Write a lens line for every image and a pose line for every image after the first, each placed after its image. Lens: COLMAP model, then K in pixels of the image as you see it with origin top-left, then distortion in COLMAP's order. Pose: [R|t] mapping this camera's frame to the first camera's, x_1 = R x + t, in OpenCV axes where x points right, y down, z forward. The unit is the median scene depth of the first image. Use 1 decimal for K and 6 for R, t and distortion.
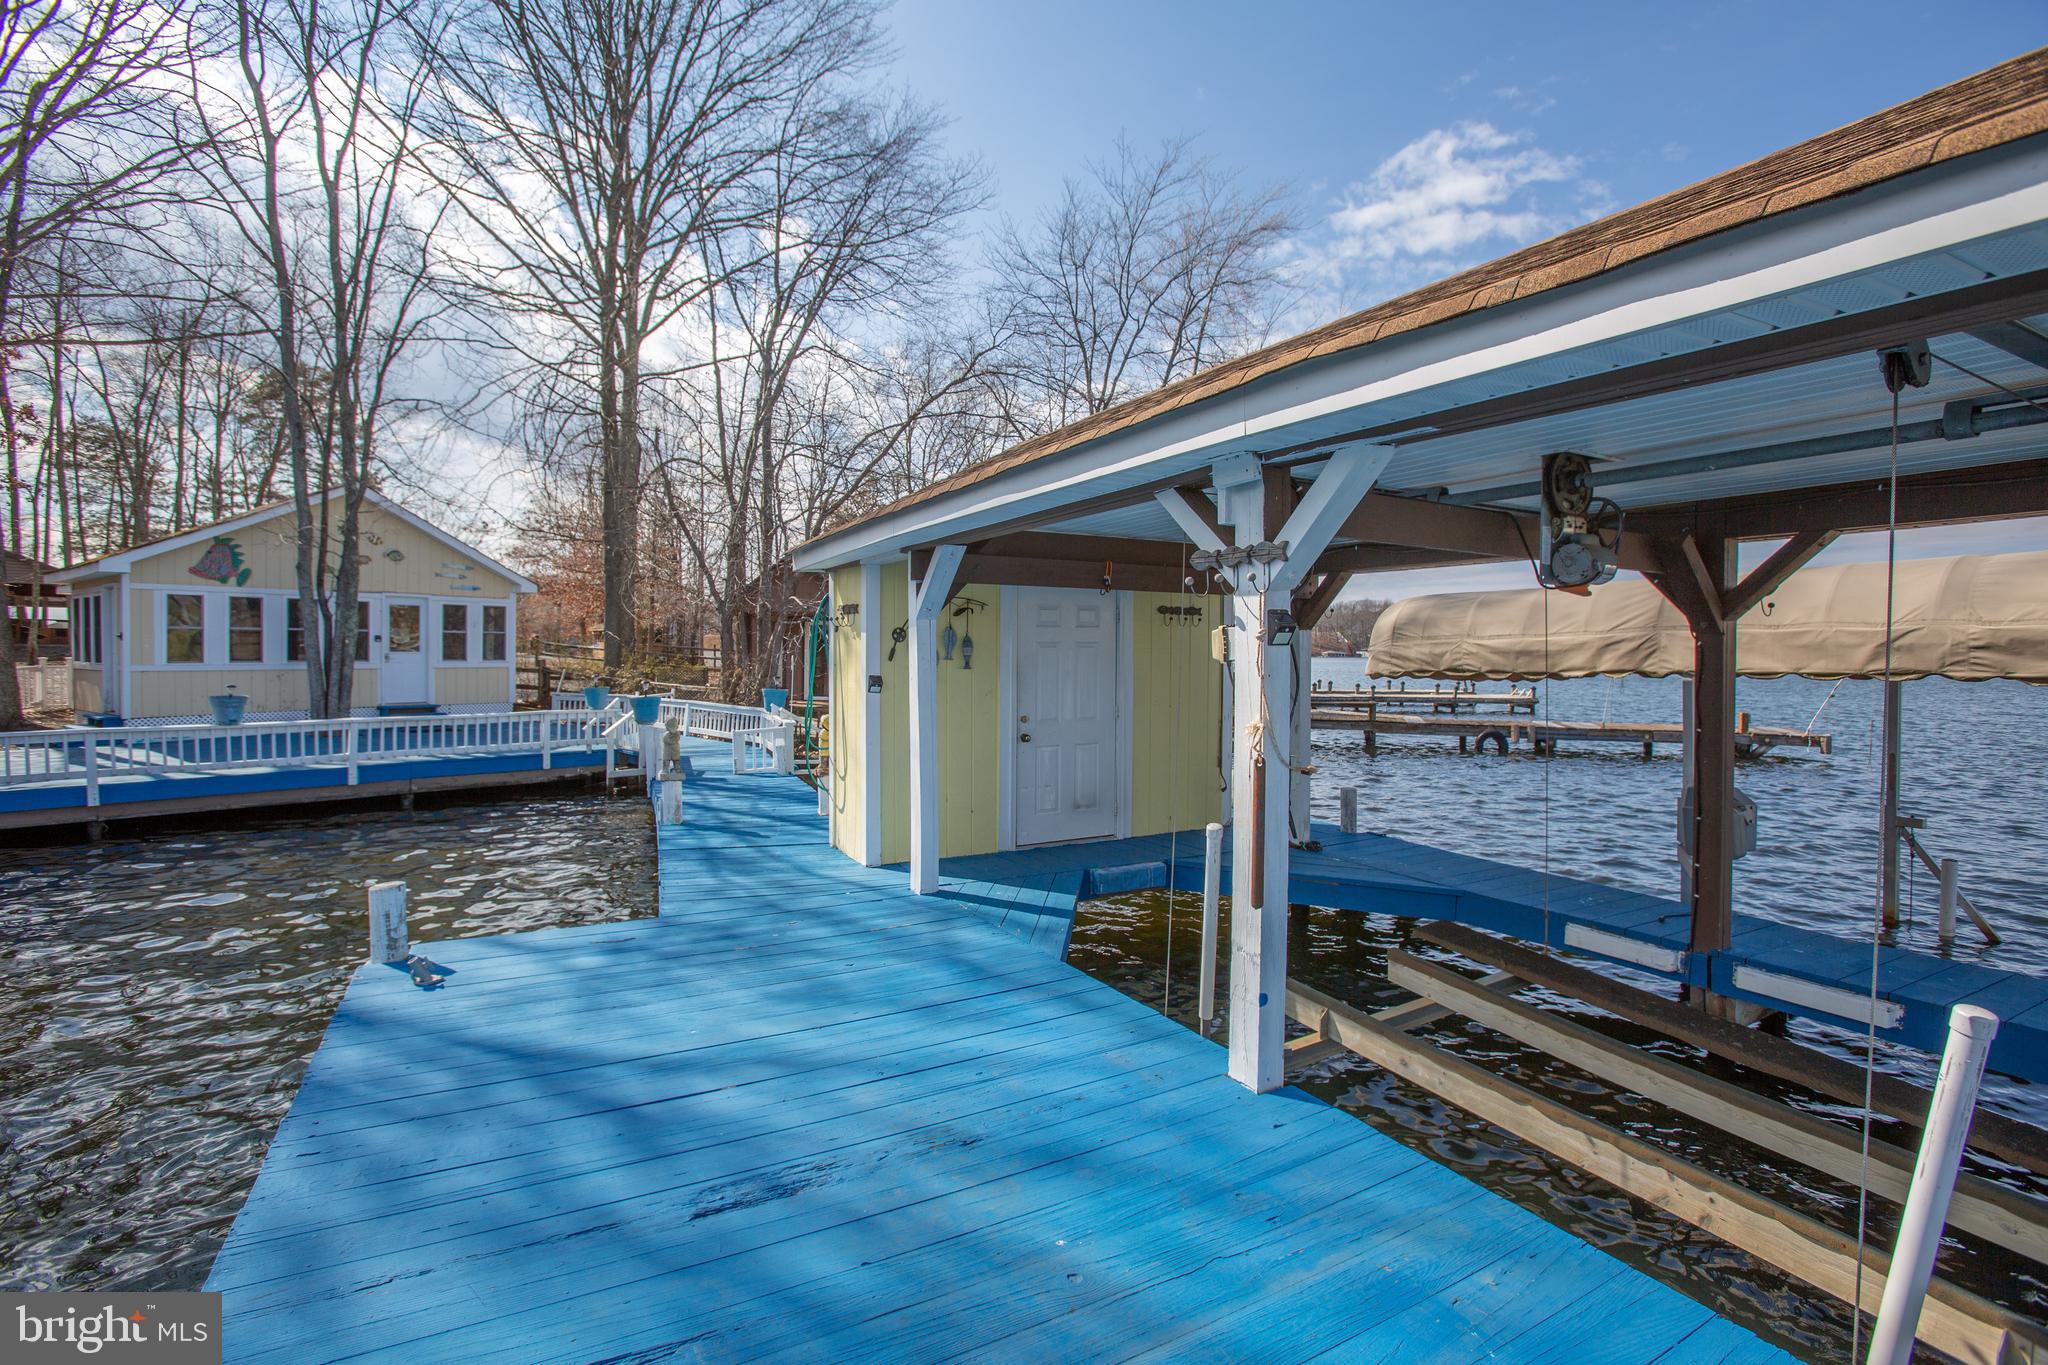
lens RADIAL K [[937.9, 0, 1041.8], [0, 937.9, 642.7], [0, 0, 1]] dist [-0.033695, 0.000462]
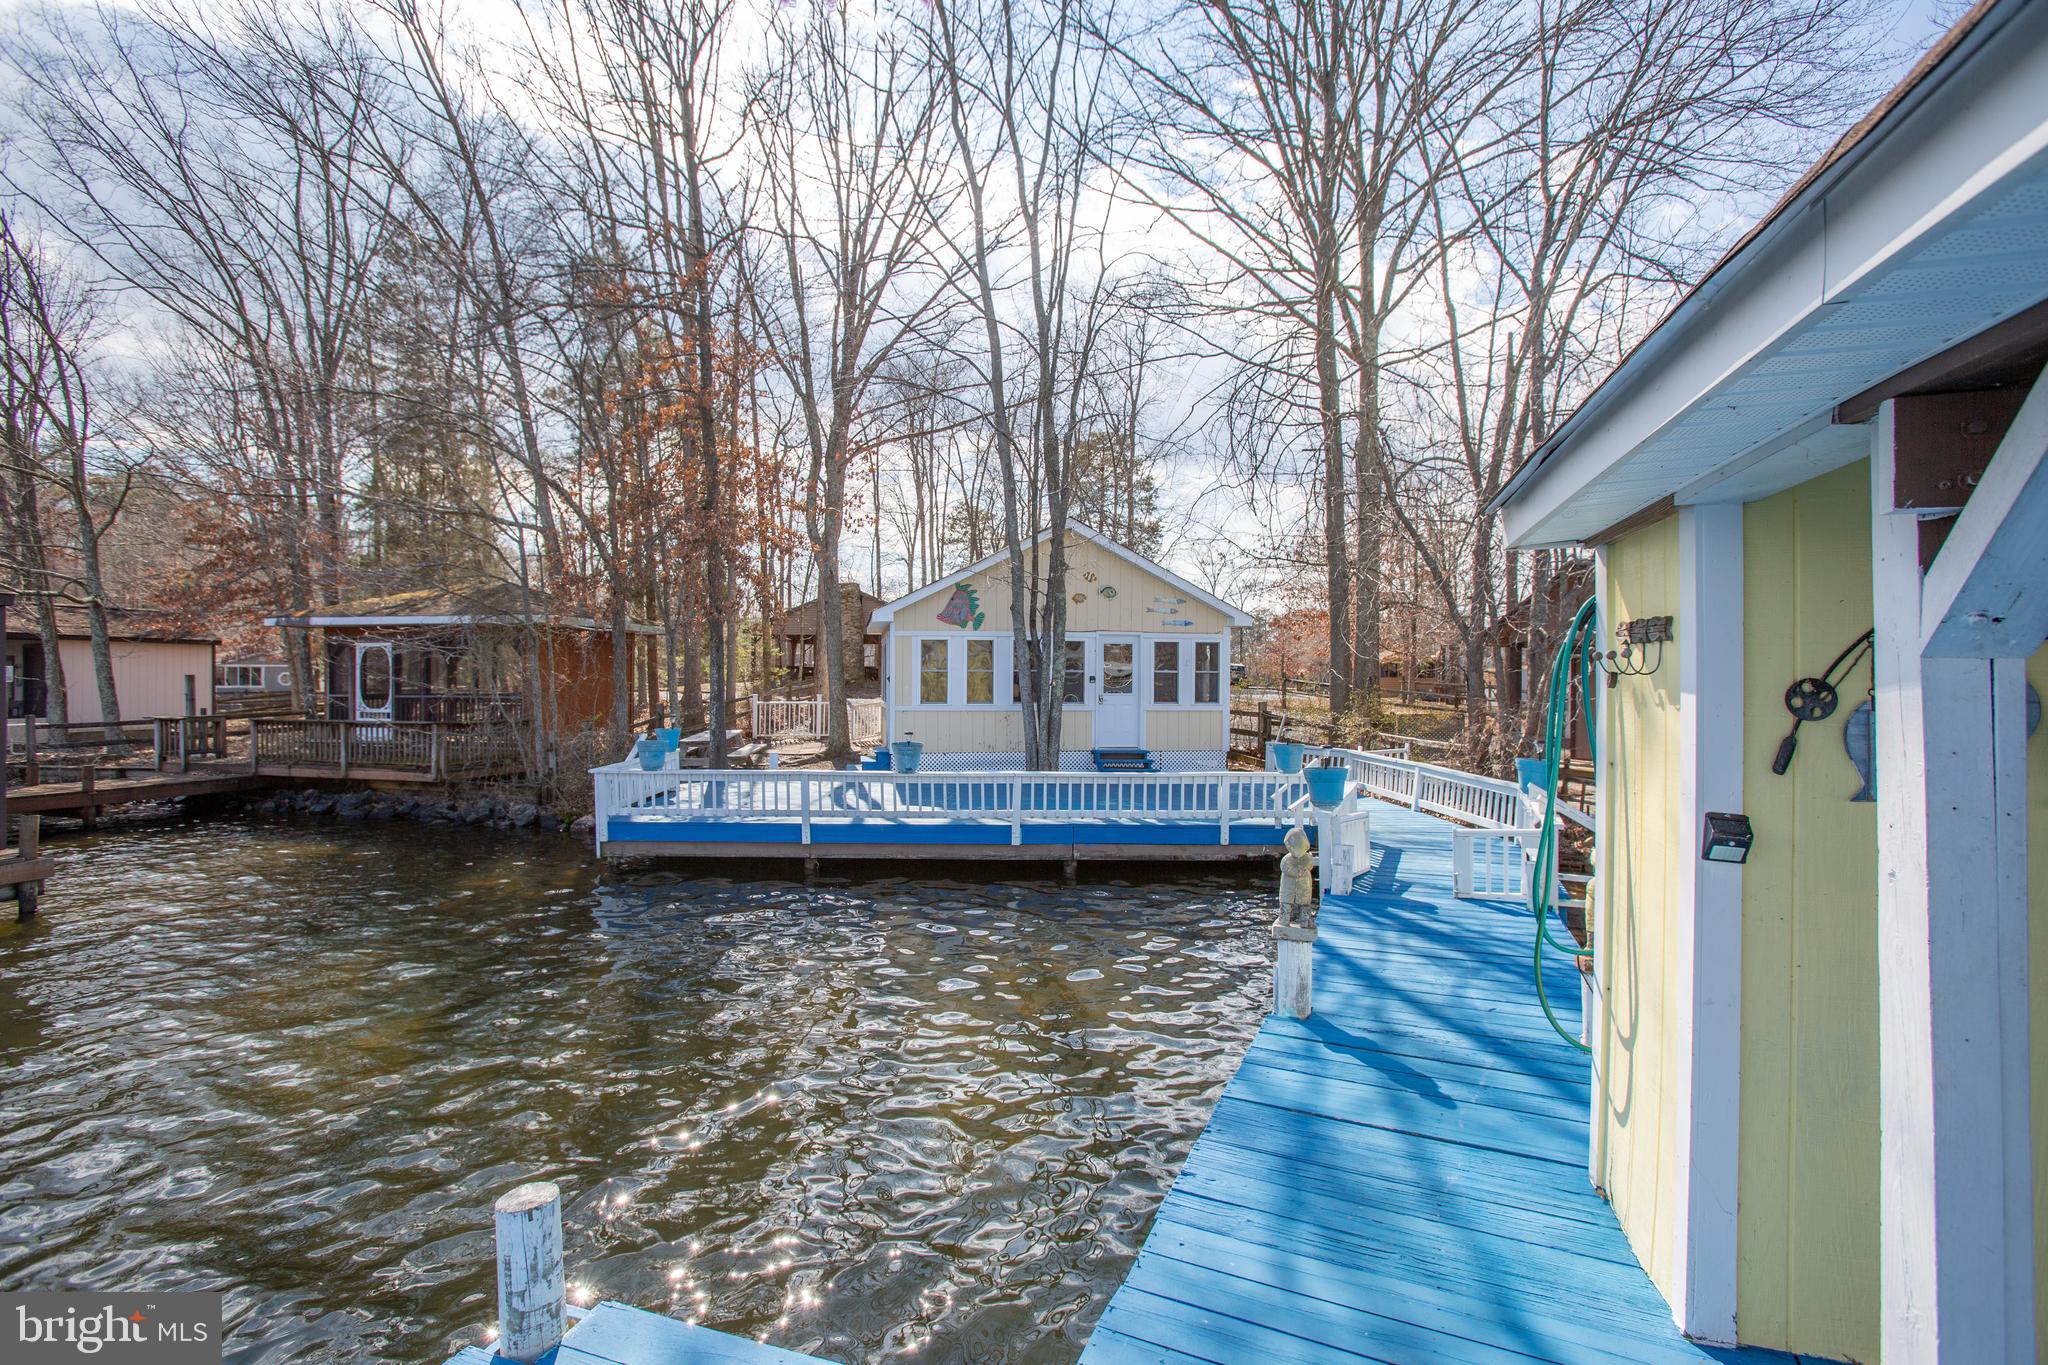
lens RADIAL K [[937.9, 0, 1034.8], [0, 937.9, 667.1], [0, 0, 1]] dist [-0.033695, 0.000462]
pose [[0.688883, -0.006961, -0.724839, -0.058259], [0.000965, 0.999962, -0.008686, -0.010003], [0.724872, 0.005285, 0.688863, 0.313098]]
